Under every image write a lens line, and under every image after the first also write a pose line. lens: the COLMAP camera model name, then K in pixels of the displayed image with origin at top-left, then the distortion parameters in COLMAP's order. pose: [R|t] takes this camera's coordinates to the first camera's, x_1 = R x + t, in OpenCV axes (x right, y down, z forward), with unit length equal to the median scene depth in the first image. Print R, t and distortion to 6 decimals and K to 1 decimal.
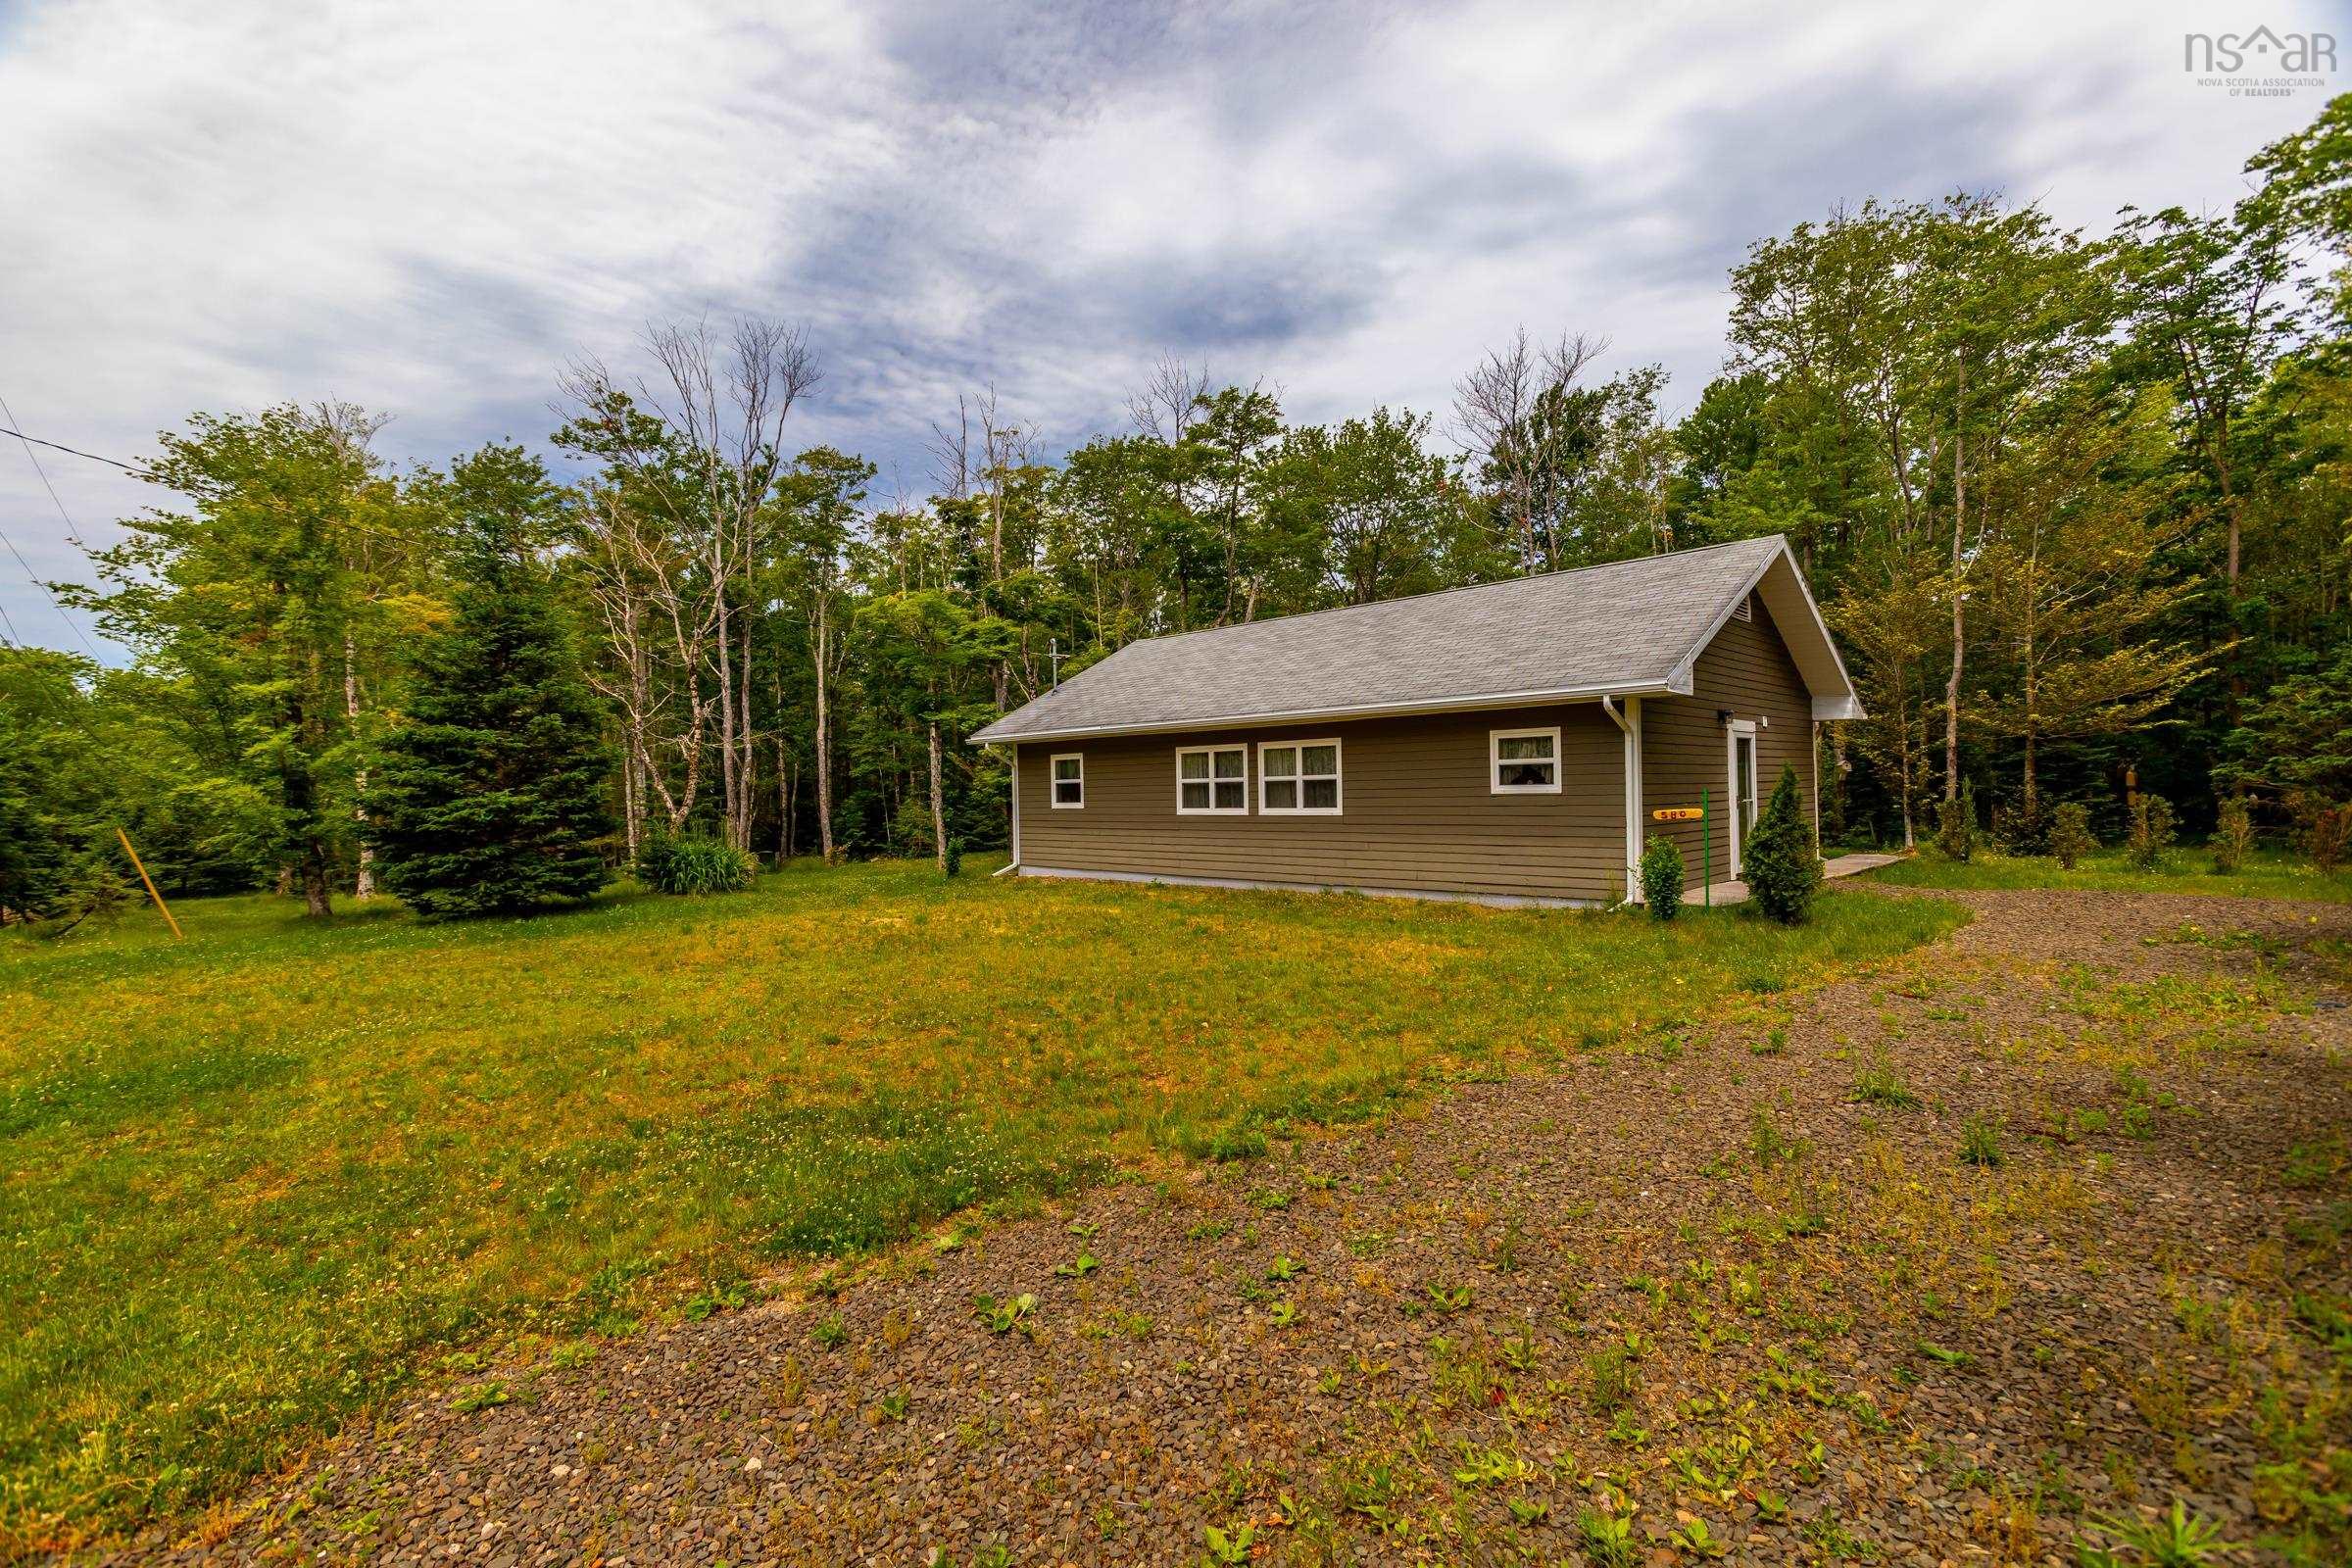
lens RADIAL K [[1046.8, 0, 1170.9], [0, 1046.8, 780.8], [0, 0, 1]] dist [-0.020613, 0.015156]
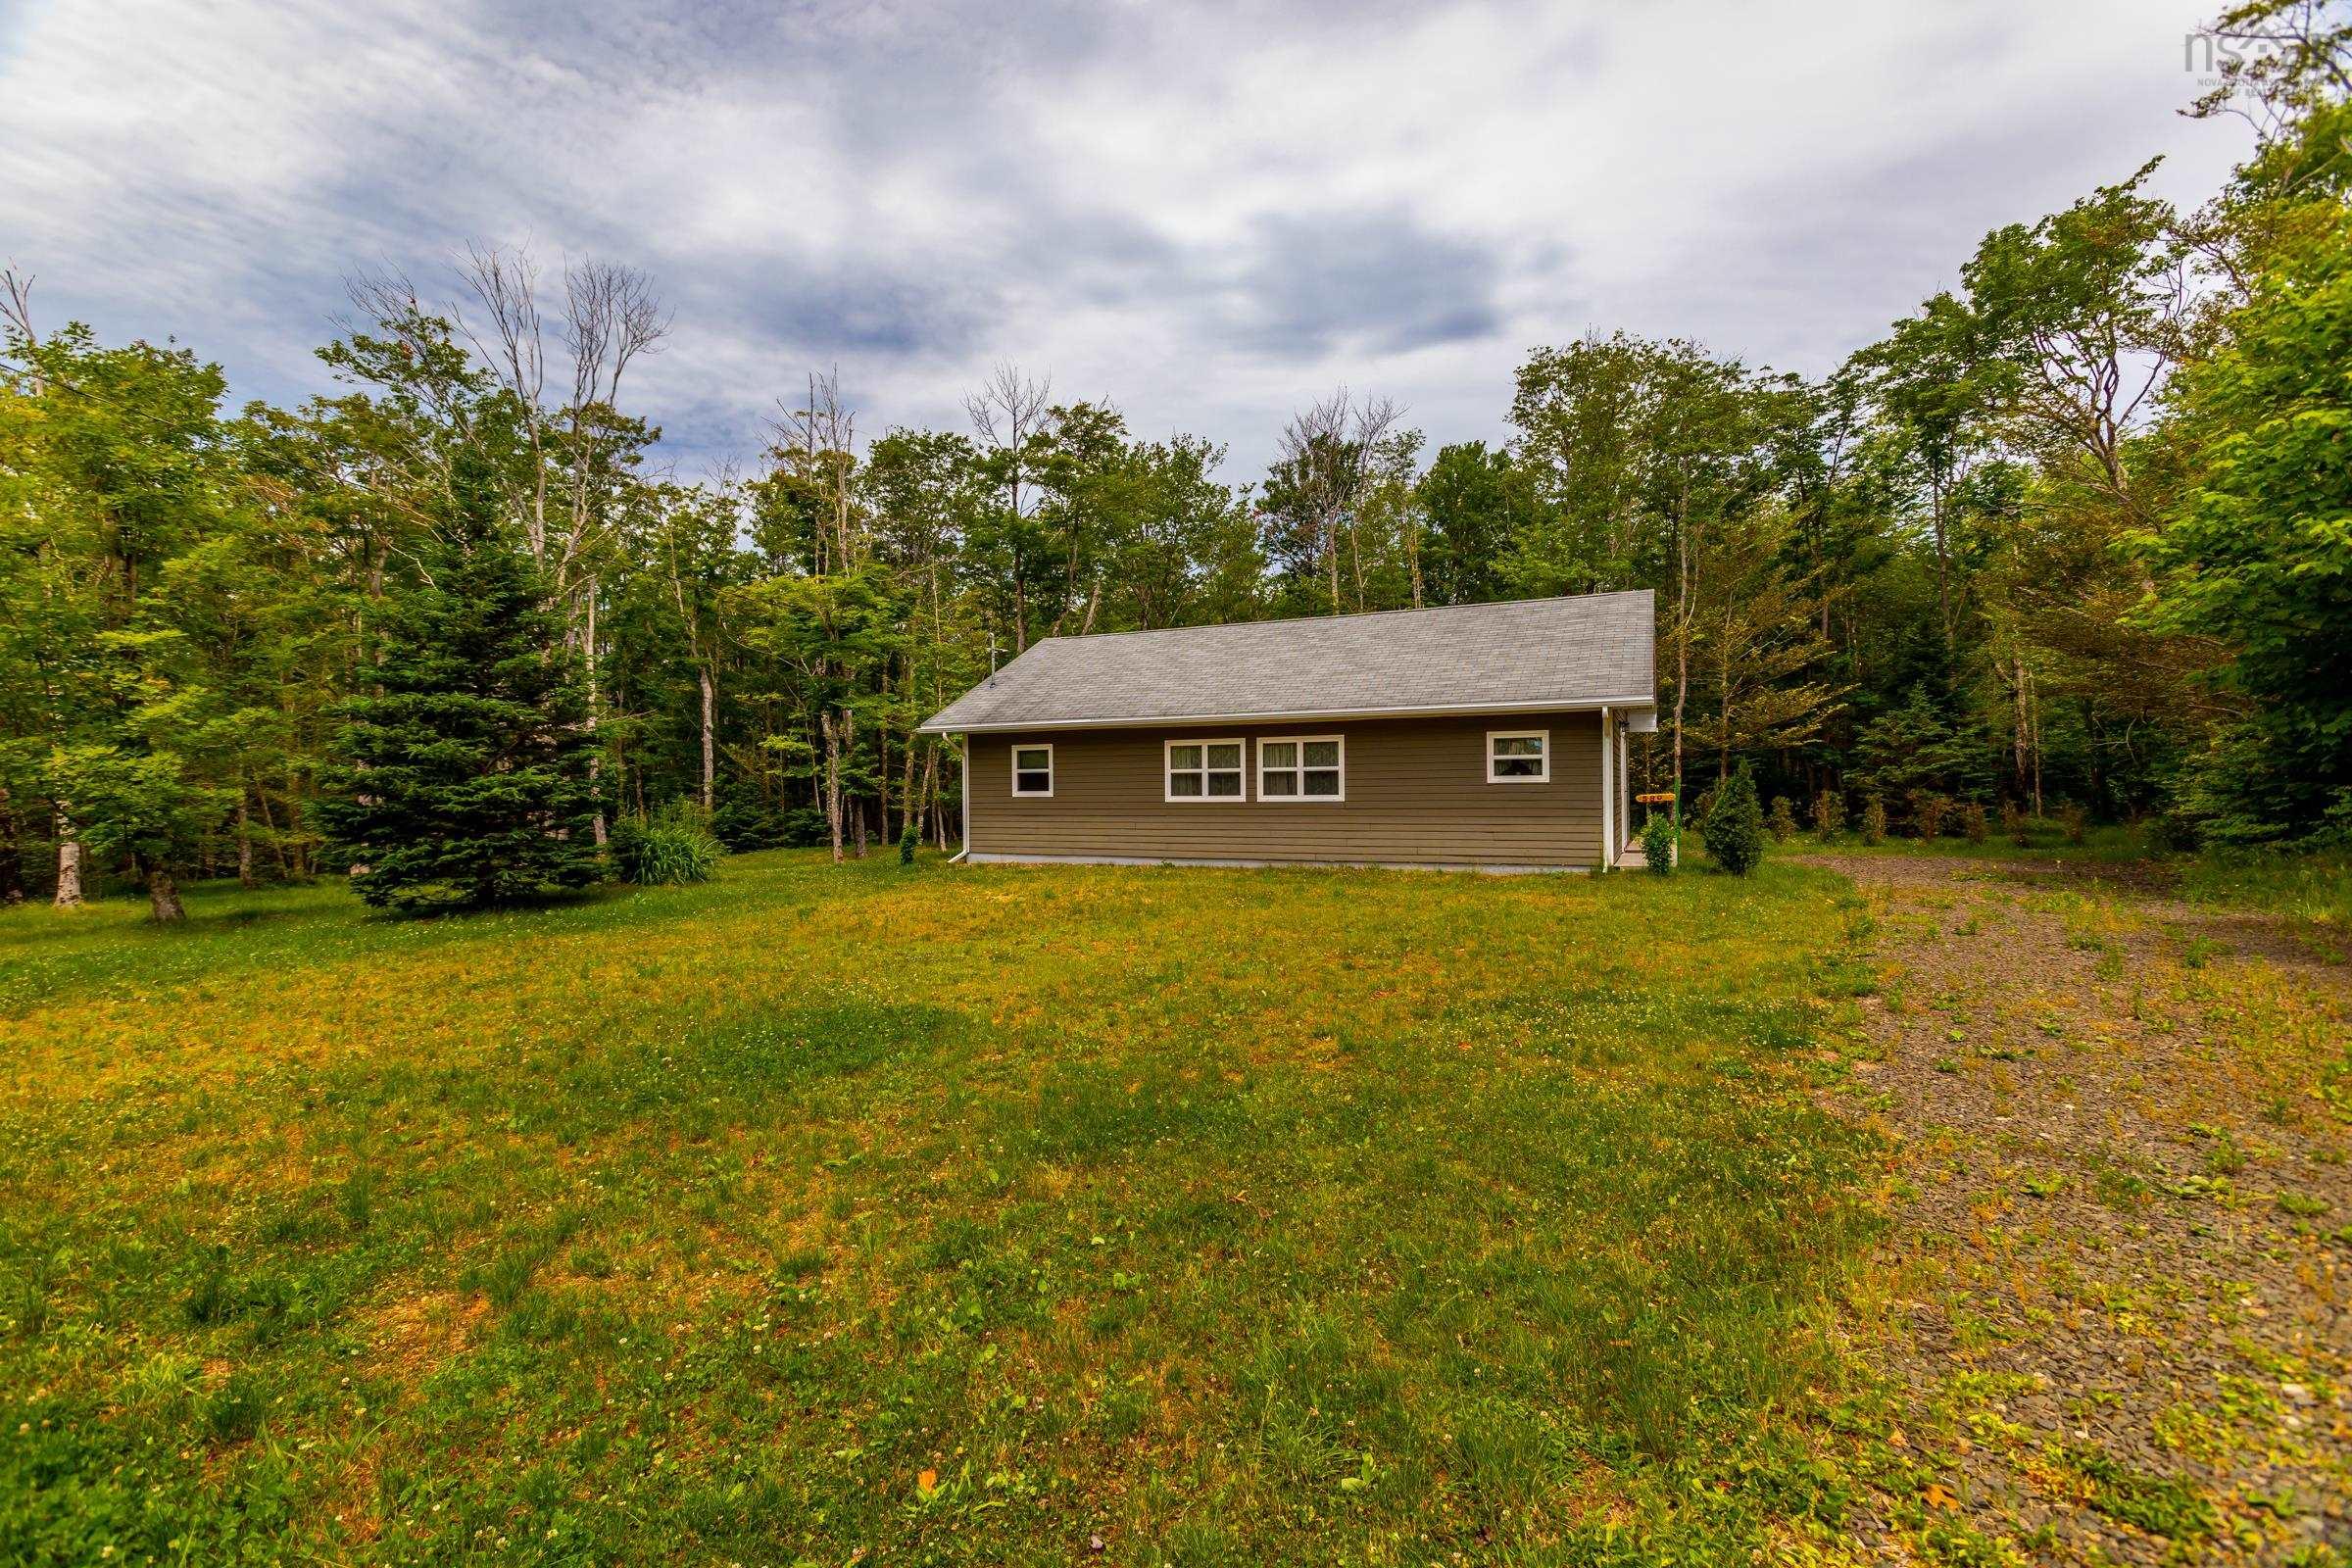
lens RADIAL K [[1046.8, 0, 1170.9], [0, 1046.8, 780.8], [0, 0, 1]] dist [-0.020613, 0.015156]
pose [[0.941139, 0.012600, 0.337786, -0.358978], [-0.011205, 0.999919, -0.006079, 0.016825], [-0.337835, 0.001936, 0.941203, -0.032009]]
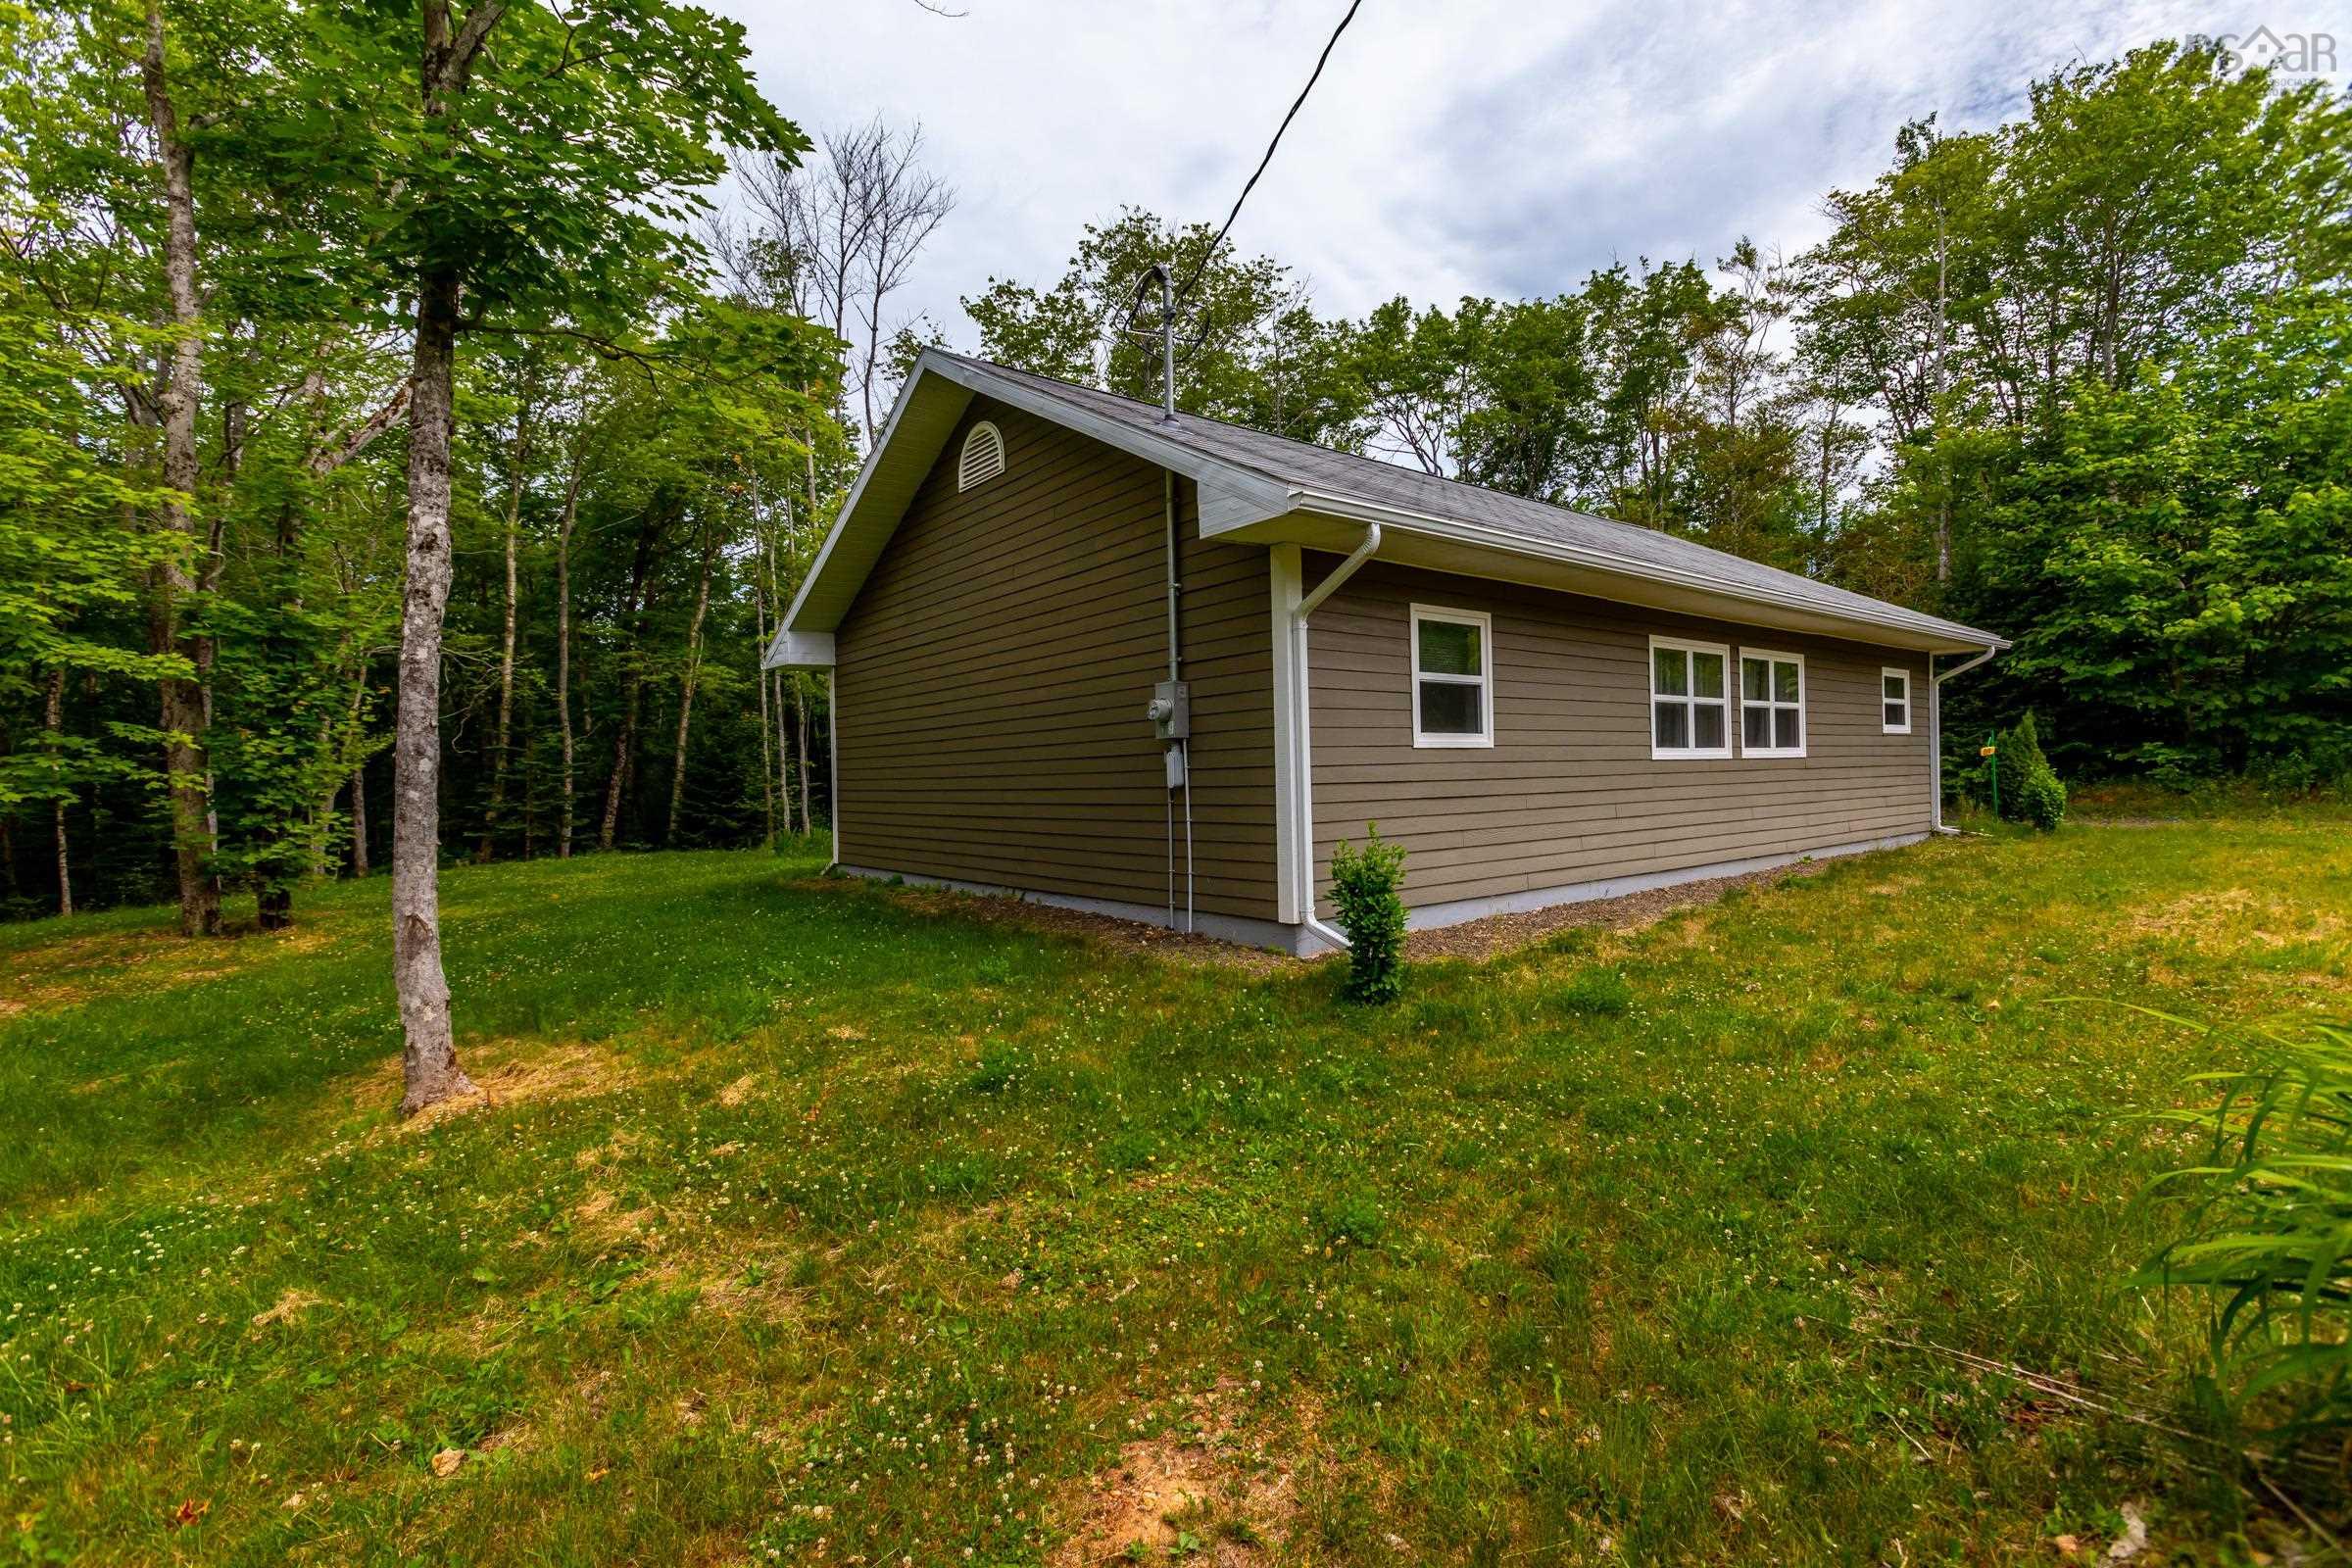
lens RADIAL K [[1046.8, 0, 1170.9], [0, 1046.8, 780.8], [0, 0, 1]] dist [-0.020613, 0.015156]
pose [[0.118689, 0.012297, 0.992855, -0.552747], [0.012197, 0.999830, -0.013841, 0.047408], [-0.992857, 0.013752, 0.118519, 1.182478]]
